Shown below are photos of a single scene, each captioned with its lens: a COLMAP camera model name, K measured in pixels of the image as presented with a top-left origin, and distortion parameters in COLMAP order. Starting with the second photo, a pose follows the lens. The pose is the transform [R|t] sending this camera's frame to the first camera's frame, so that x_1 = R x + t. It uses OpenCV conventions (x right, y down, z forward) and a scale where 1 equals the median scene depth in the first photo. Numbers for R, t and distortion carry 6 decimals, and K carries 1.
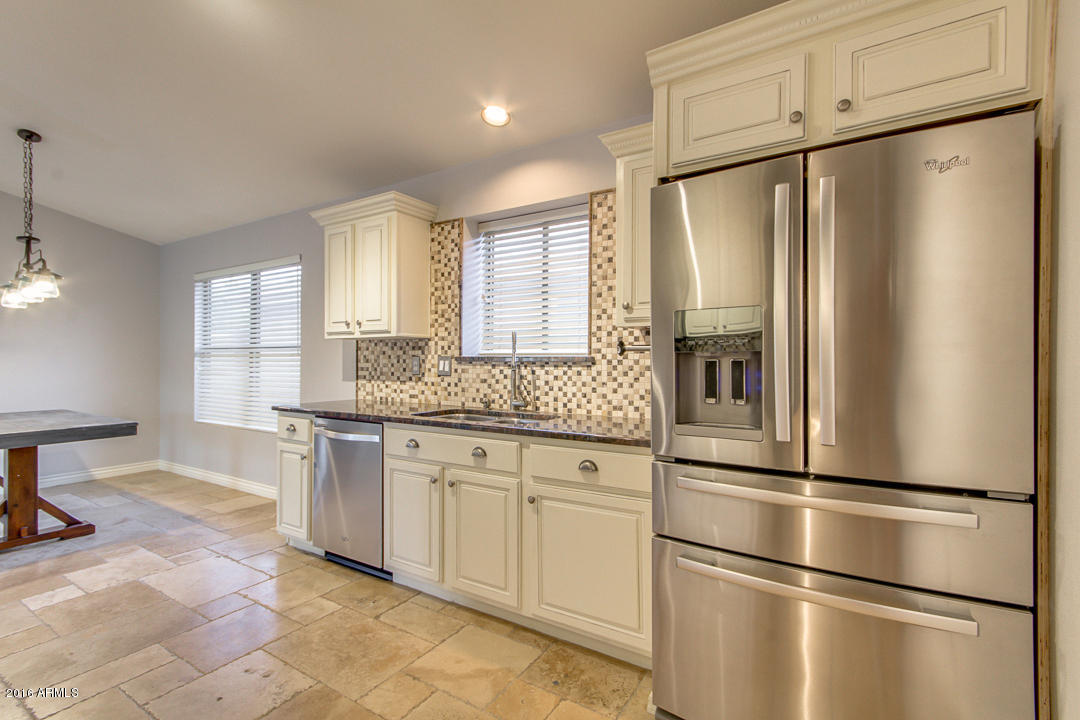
lens RADIAL K [[494.3, 0, 547.0], [0, 494.3, 363.4], [0, 0, 1]] dist [0.009222, 0.001184]
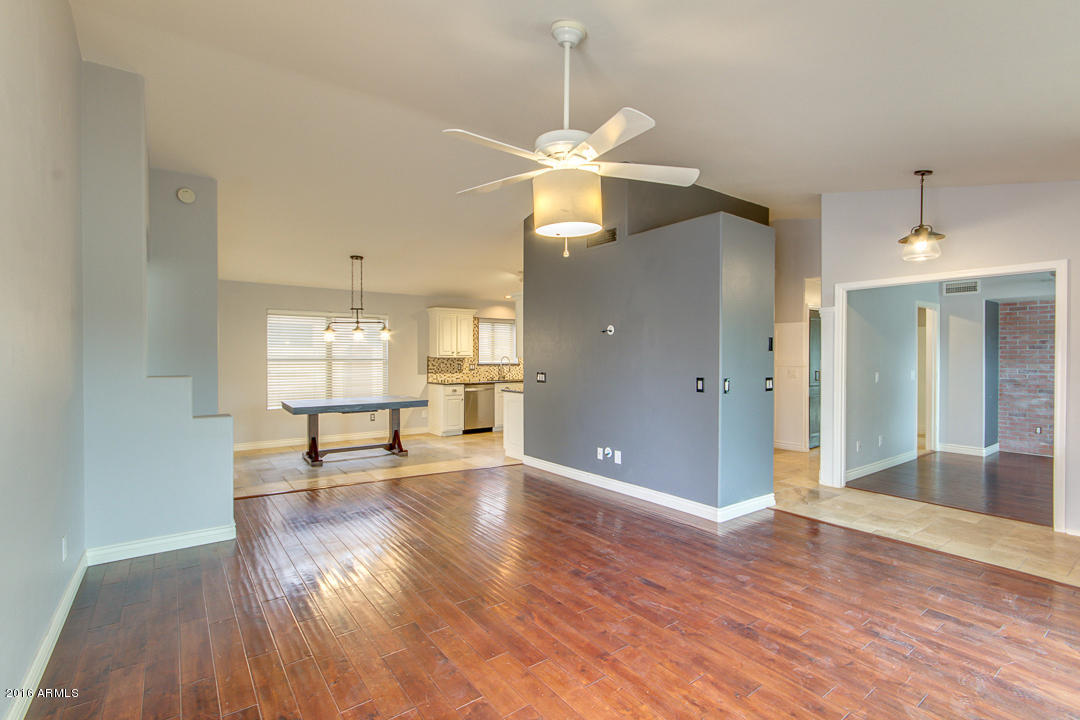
lens RADIAL K [[494.3, 0, 547.0], [0, 494.3, 363.0], [0, 0, 1]] dist [0.009222, 0.001184]
pose [[0.378606, -0.007935, 0.925524, -2.860570], [0.014902, 0.999886, 0.002476, -0.018923], [-0.925438, 0.012855, 0.378681, -0.535606]]
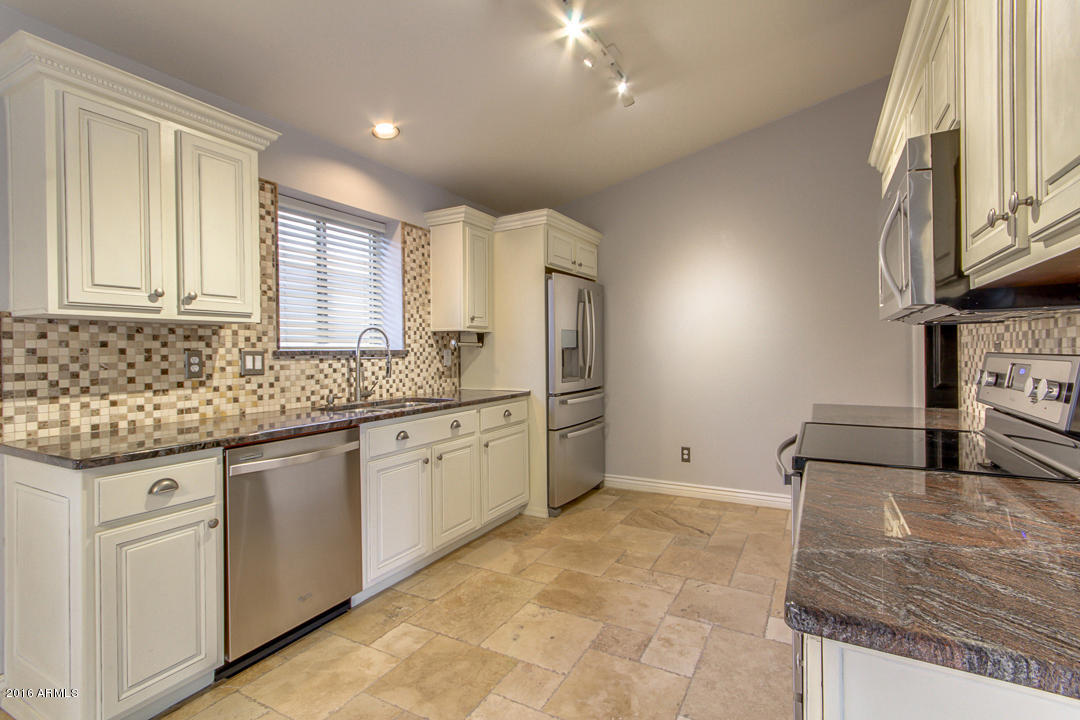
lens RADIAL K [[494.3, 0, 539.2], [0, 494.3, 352.7], [0, 0, 1]] dist [0.009222, 0.001184]
pose [[-0.038682, -0.007140, 0.999226, -1.044814], [0.016930, 0.999826, 0.007800, -0.009104], [-0.999108, 0.017219, -0.038555, 0.608155]]
